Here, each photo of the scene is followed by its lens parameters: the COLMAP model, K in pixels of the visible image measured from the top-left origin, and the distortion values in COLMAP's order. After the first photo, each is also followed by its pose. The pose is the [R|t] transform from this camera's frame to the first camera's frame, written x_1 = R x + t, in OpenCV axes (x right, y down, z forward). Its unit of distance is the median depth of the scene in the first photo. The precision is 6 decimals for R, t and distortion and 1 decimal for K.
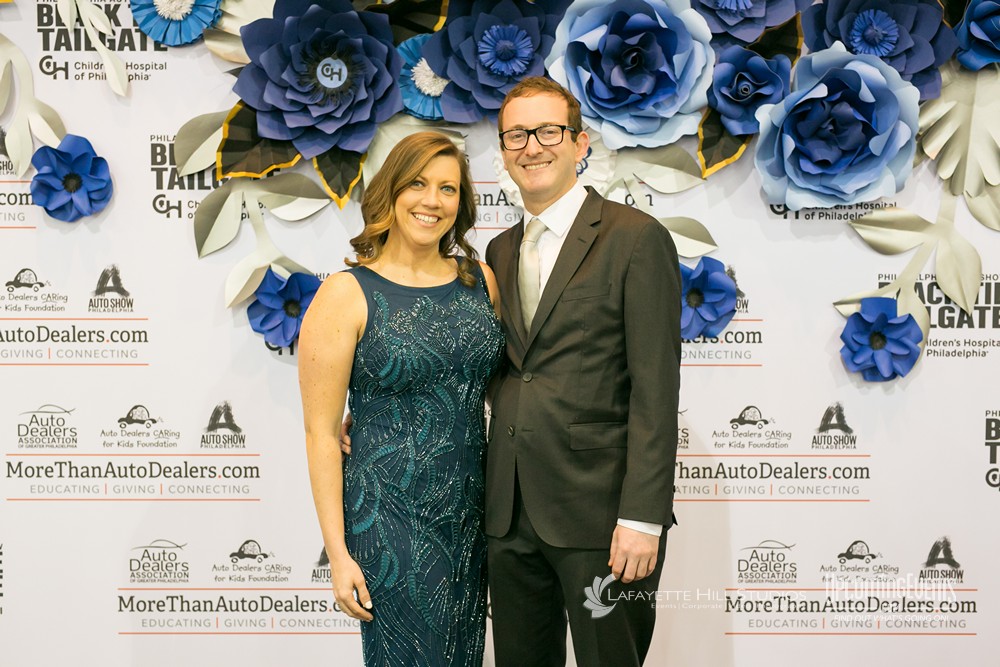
lens RADIAL K [[1423.1, 0, 494.1], [0, 1423.1, 326.9], [0, 0, 1]] dist [0.013472, 0.067102]
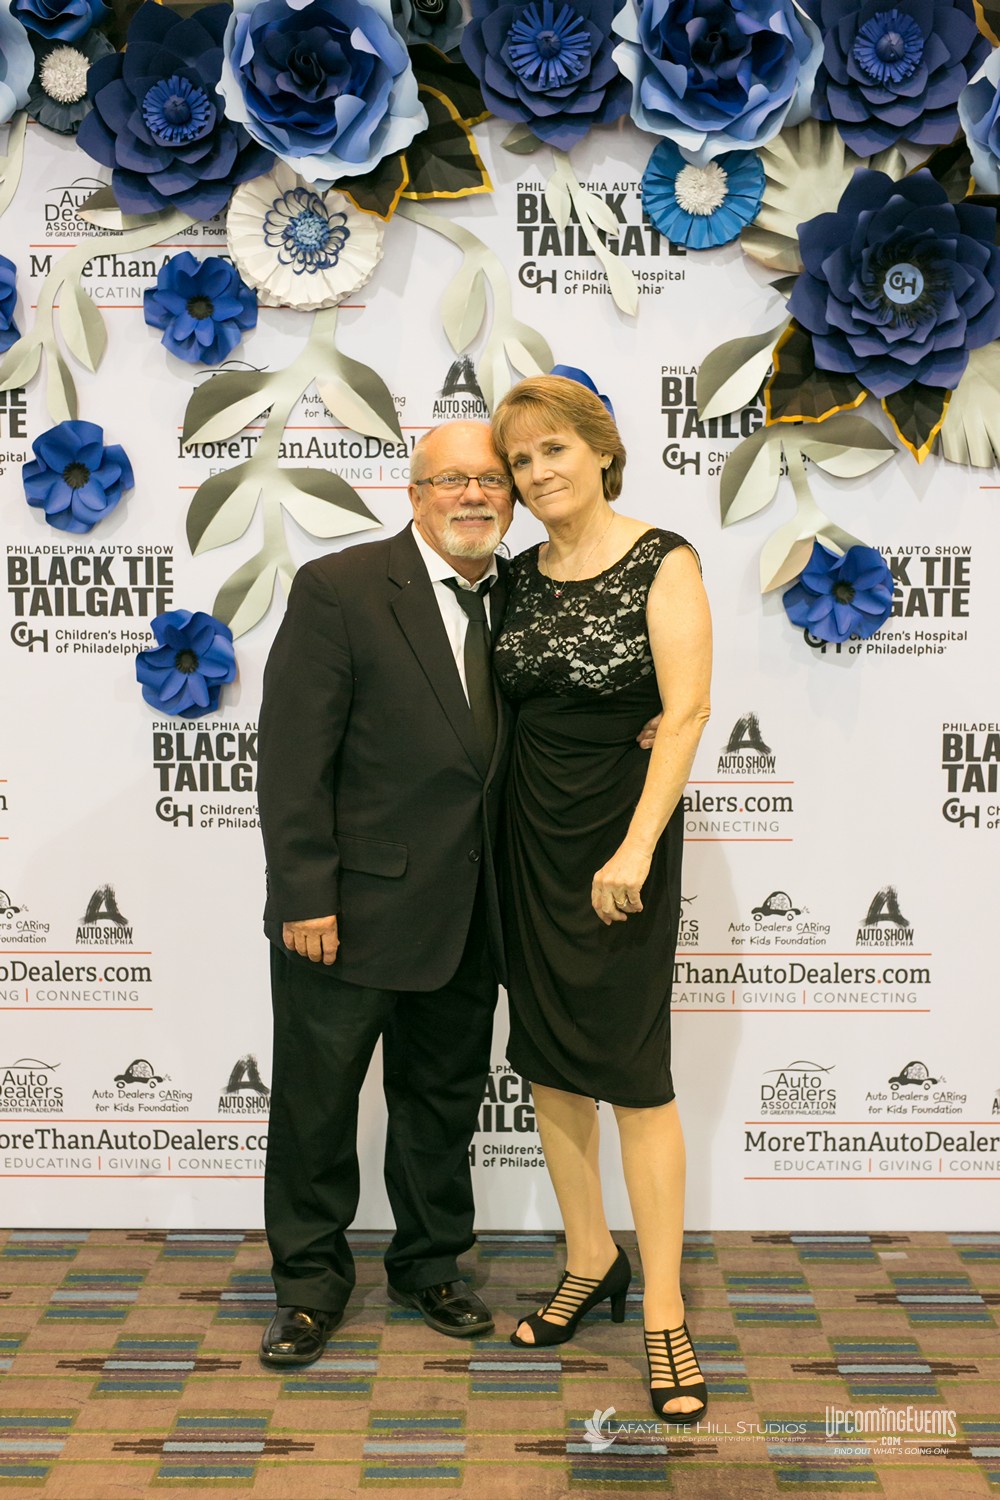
lens RADIAL K [[2134.7, 0, 490.8], [0, 2134.7, 753.5], [0, 0, 1]] dist [0.013472, 0.067102]
pose [[0.999988, -0.000760, 0.004855, -0.340098], [0.000484, 0.998394, 0.056654, 0.008555], [-0.004890, -0.056651, 0.998382, -0.161021]]
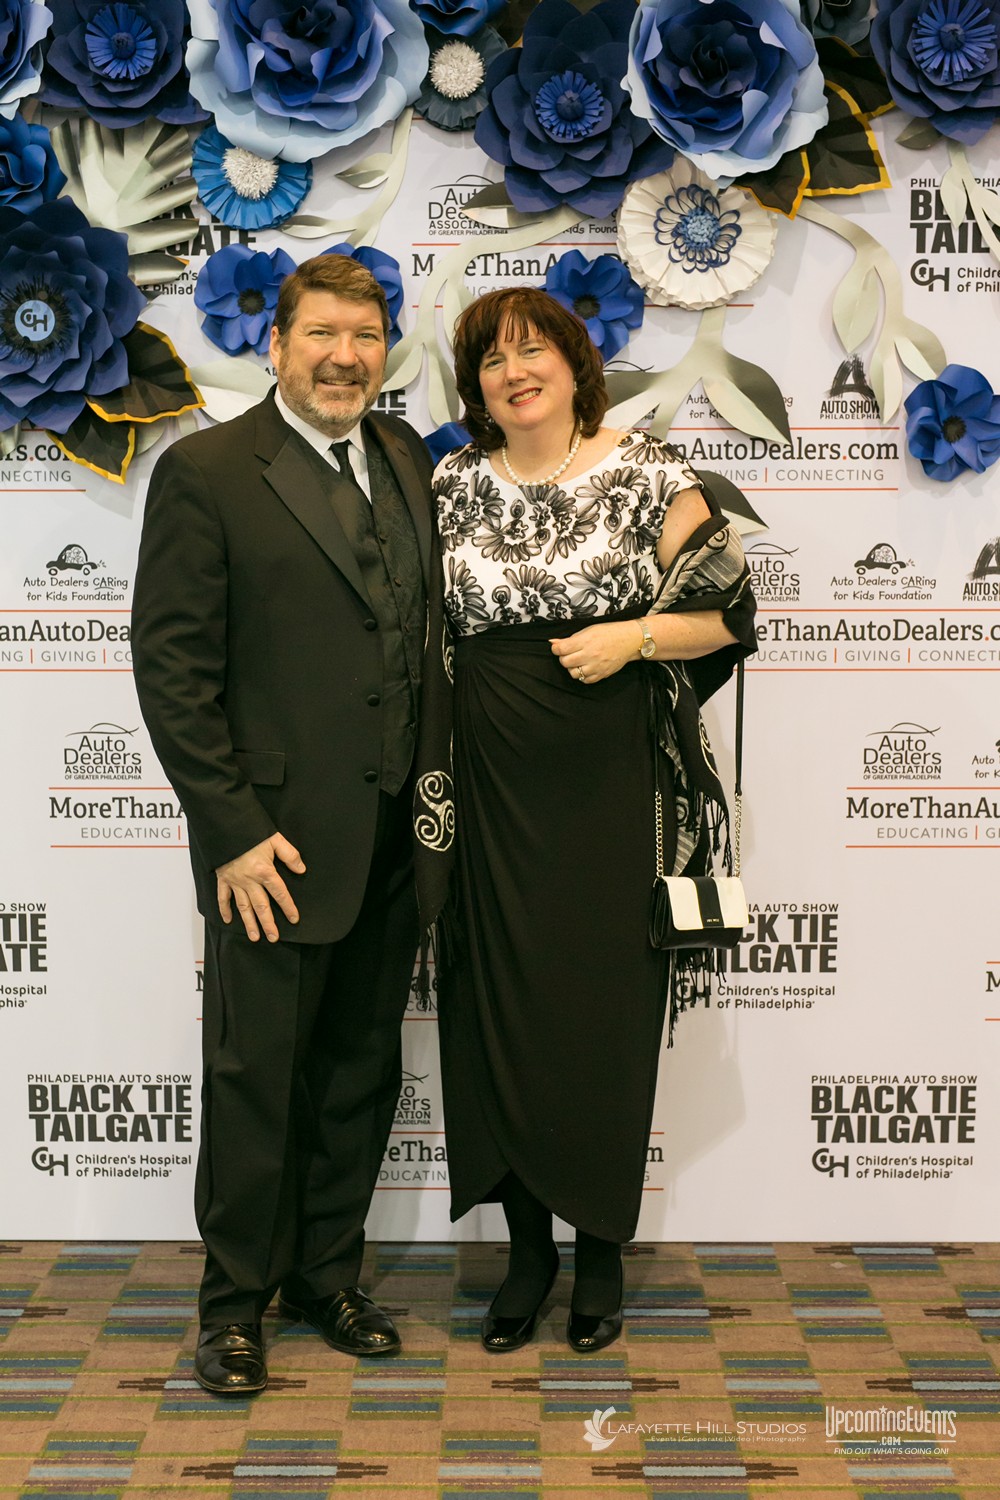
lens RADIAL K [[2134.7, 0, 490.8], [0, 2134.7, 753.5], [0, 0, 1]] dist [0.013472, 0.067102]
pose [[0.999913, -0.003613, 0.012694, -0.556671], [0.002799, 0.997972, 0.063591, -0.002267], [-0.012898, -0.063550, 0.997895, -0.139962]]
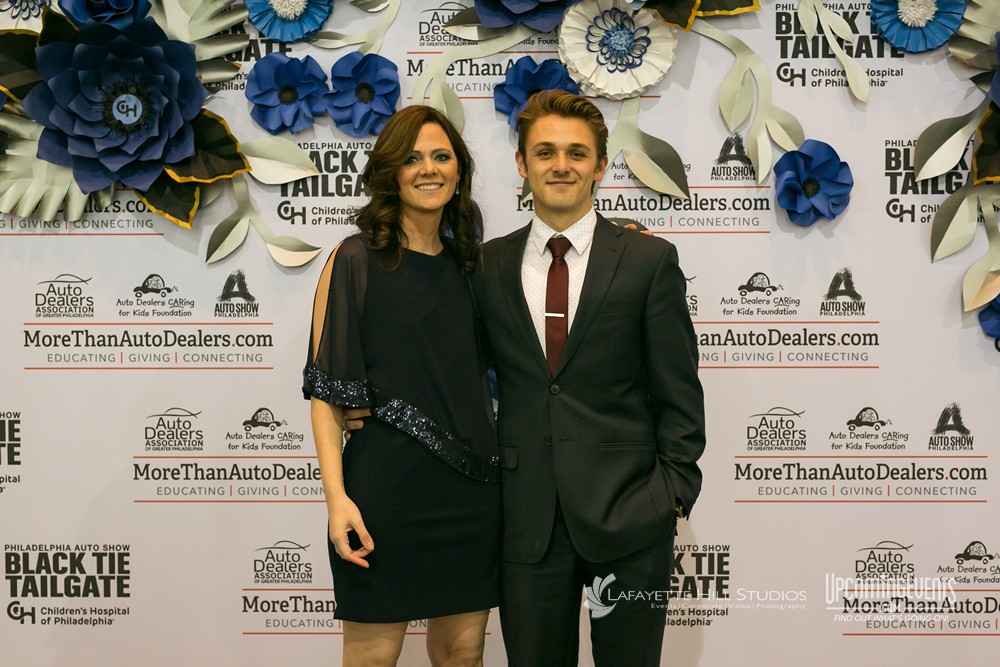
lens RADIAL K [[1423.1, 0, 494.1], [0, 1423.1, 326.9], [0, 0, 1]] dist [0.013472, 0.067102]
pose [[0.999975, -0.003470, 0.006131, -0.527571], [0.003556, 0.999893, -0.014157, 0.011302], [-0.006081, 0.014179, 0.999881, -0.009463]]
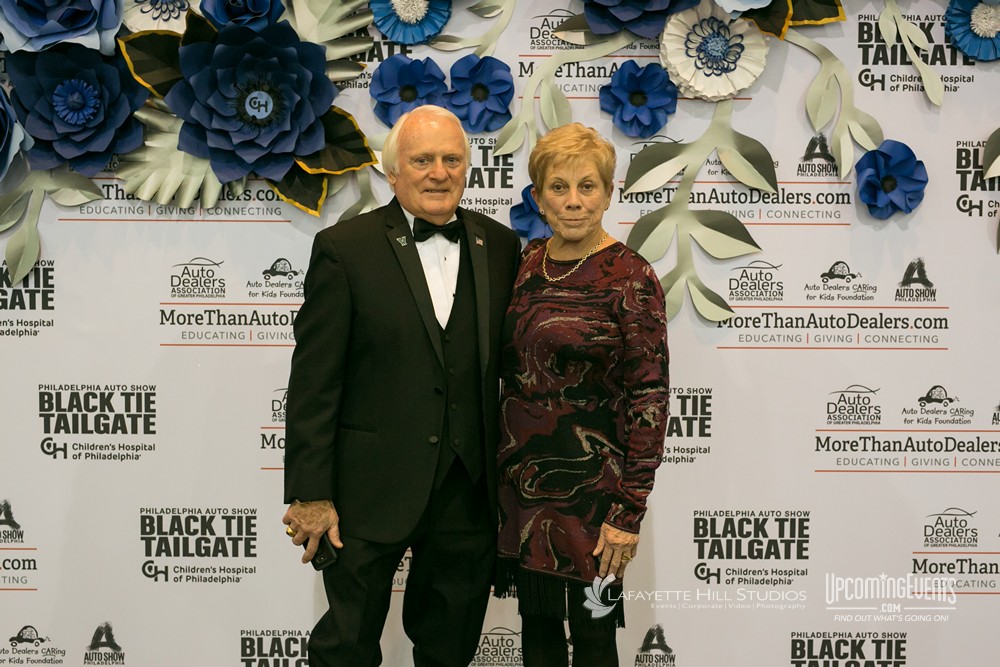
lens RADIAL K [[1423.1, 0, 494.1], [0, 1423.1, 326.9], [0, 0, 1]] dist [0.013472, 0.067102]
pose [[0.999466, 0.003449, 0.032483, -0.637272], [-0.003327, 0.999987, -0.003807, 0.014921], [-0.032495, 0.003697, 0.999465, -0.094085]]
